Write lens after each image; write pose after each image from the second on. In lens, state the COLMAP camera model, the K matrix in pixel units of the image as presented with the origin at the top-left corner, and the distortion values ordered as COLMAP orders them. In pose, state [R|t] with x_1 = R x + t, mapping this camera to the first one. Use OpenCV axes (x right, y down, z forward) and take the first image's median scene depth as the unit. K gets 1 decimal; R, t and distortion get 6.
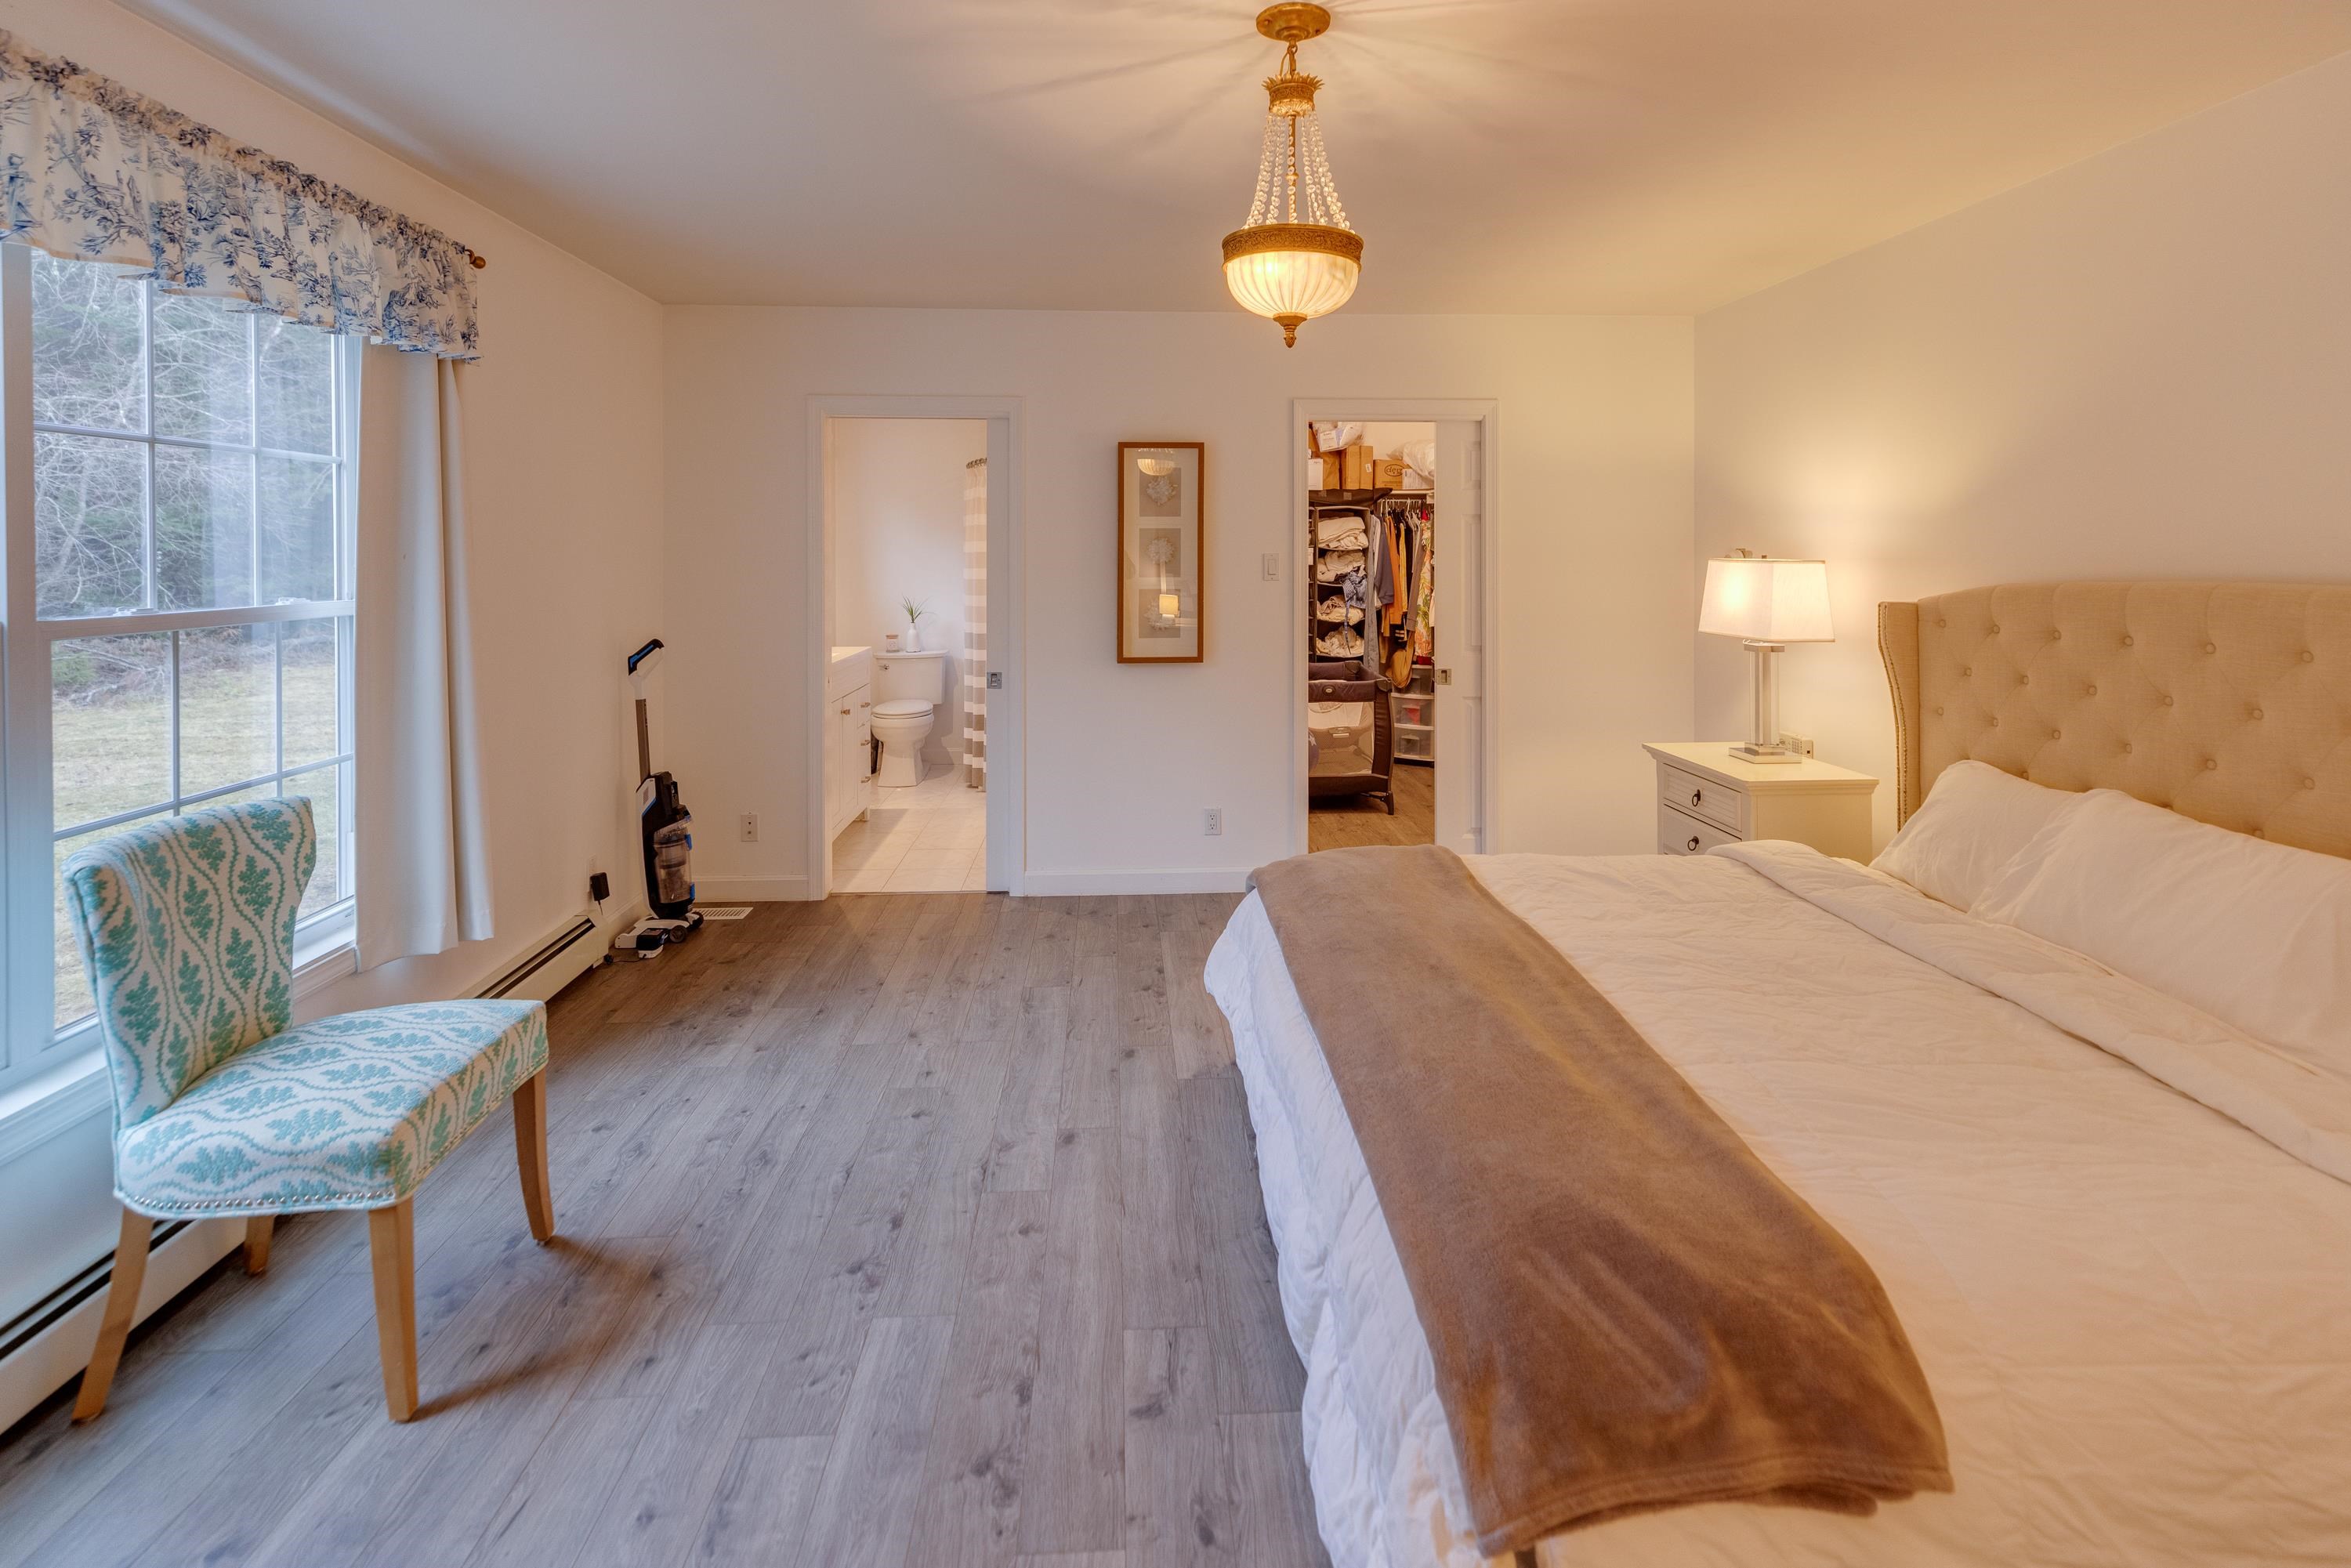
lens RADIAL K [[1141.6, 0, 1170.0], [0, 1141.6, 560.2], [0, 0, 1]] dist [0.004061, 0.000669]
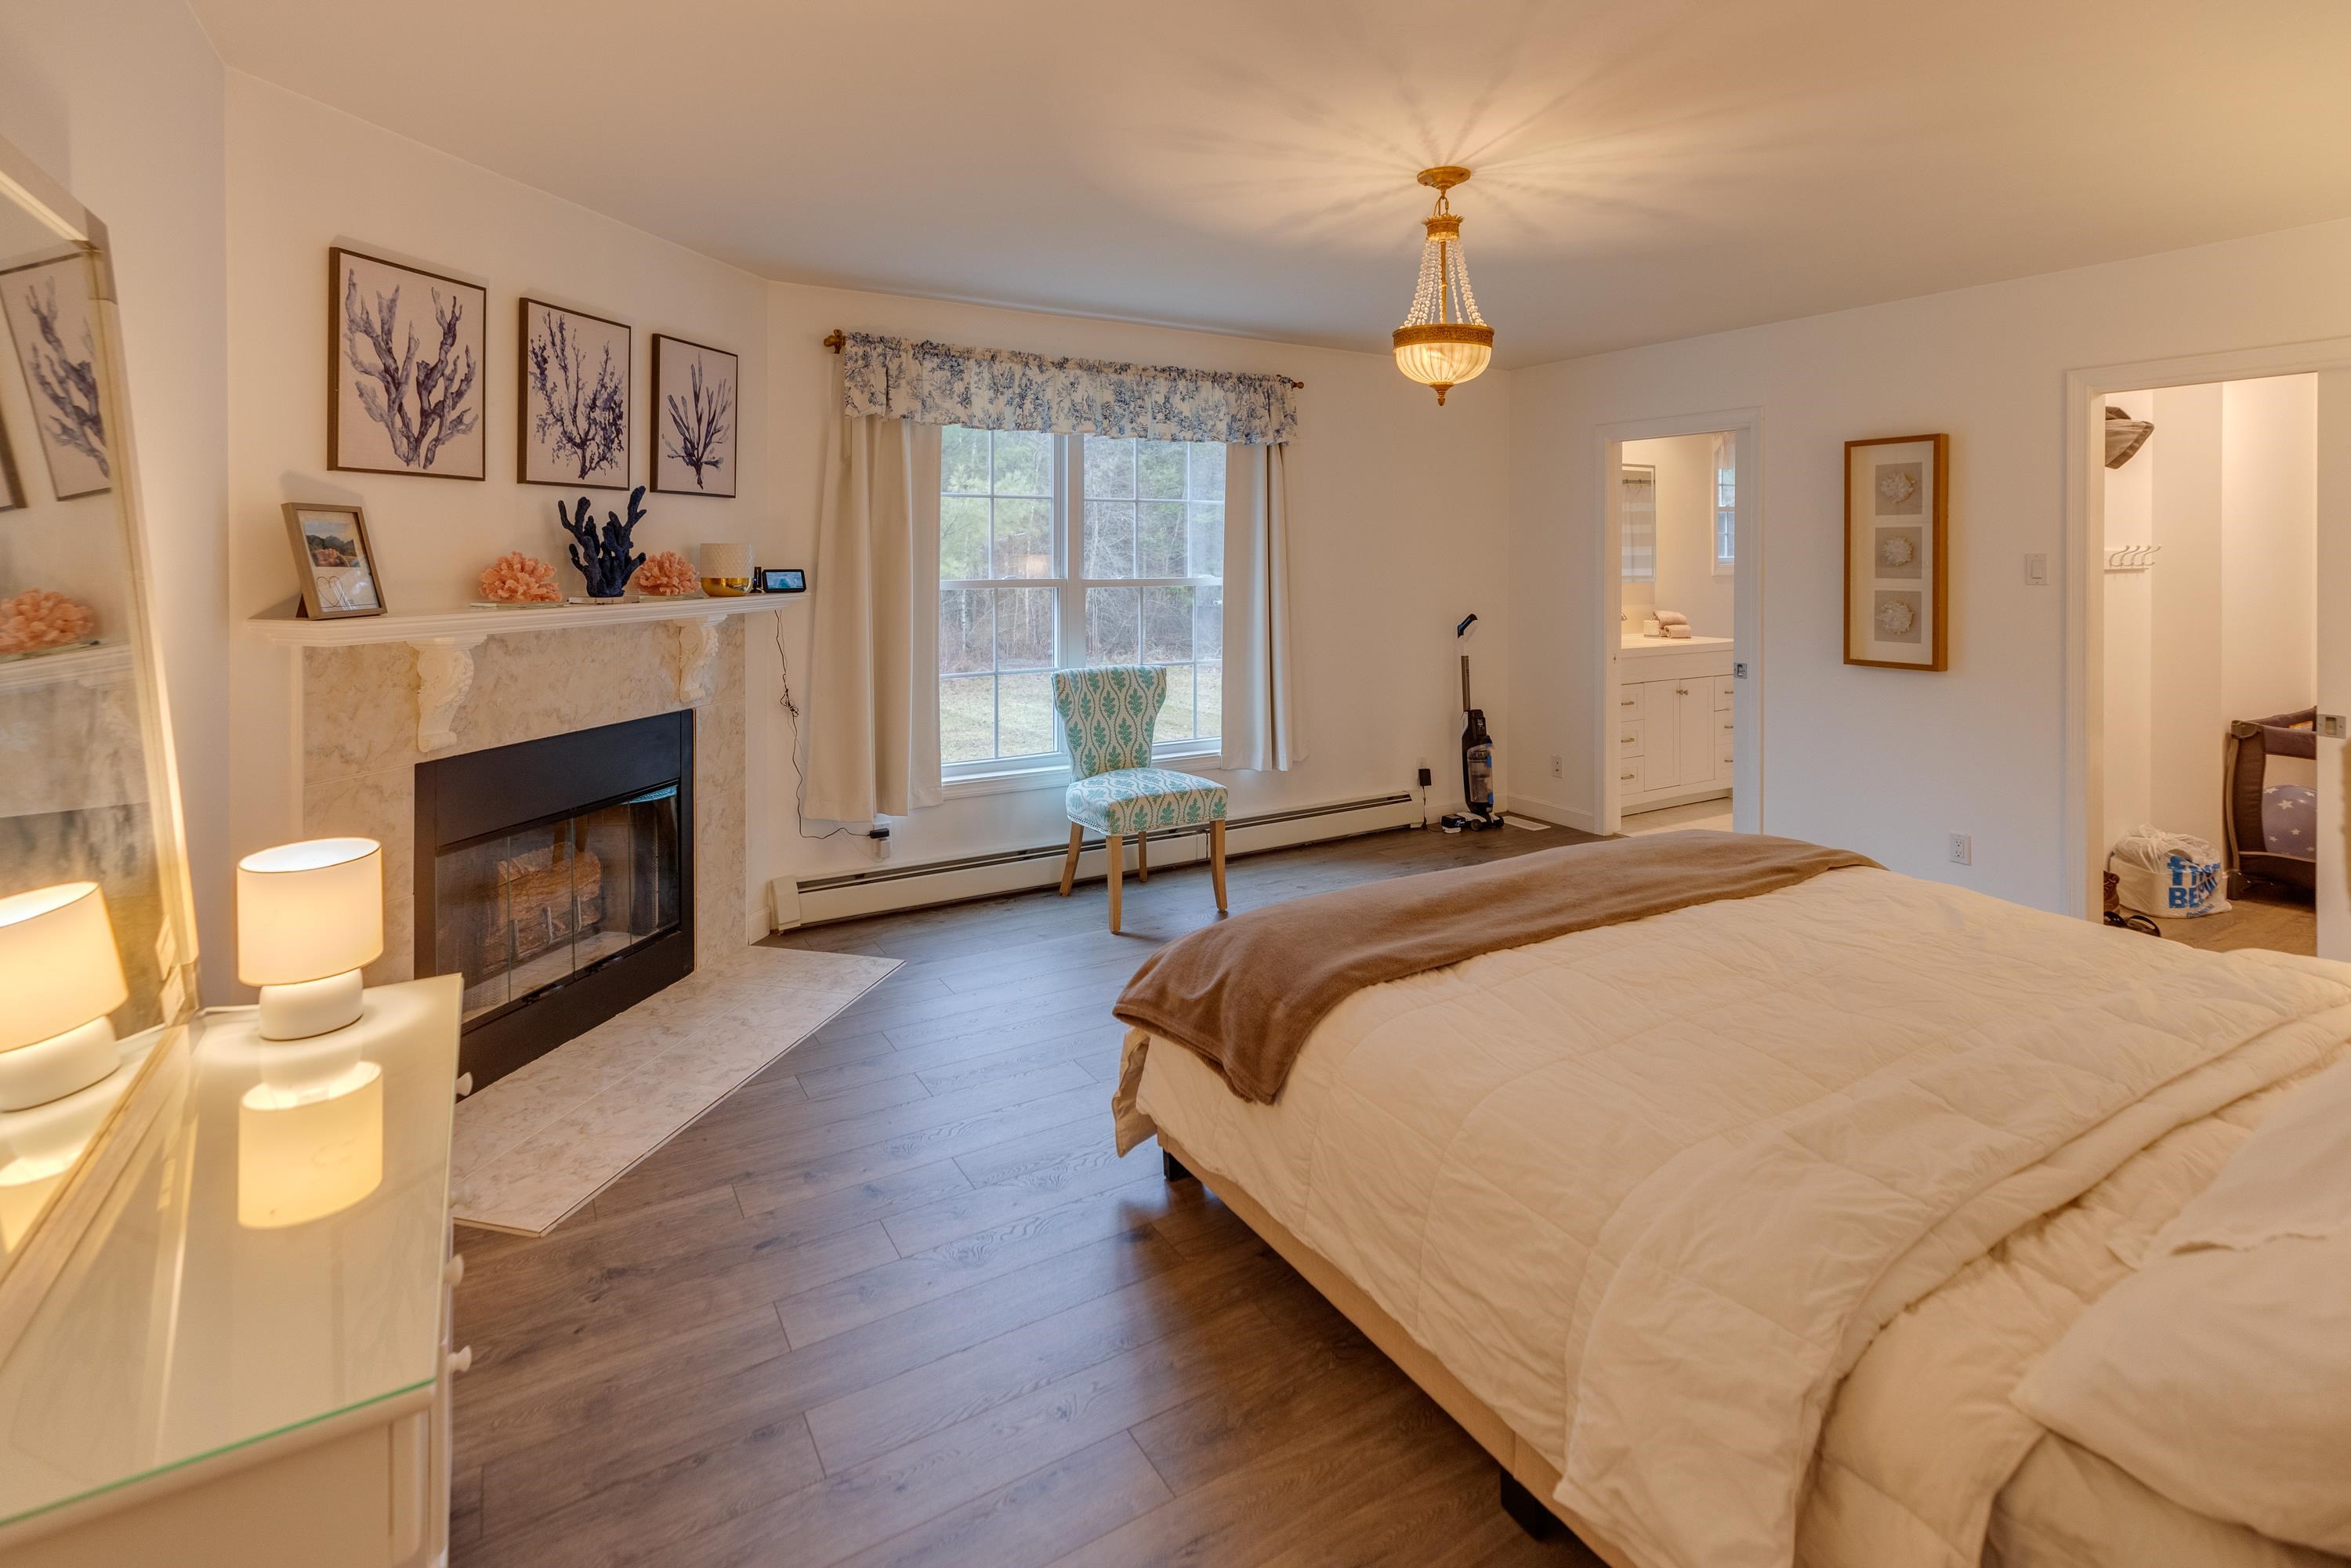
lens RADIAL K [[1129.8, 0, 1176.2], [0, 1129.8, 560.5], [0, 0, 1]] dist [0.002696, 0.000769]
pose [[0.472860, 0.005553, -0.881120, 0.937438], [-0.007595, 0.999969, 0.002226, 0.004241], [0.881105, 0.005640, 0.472887, 0.027421]]
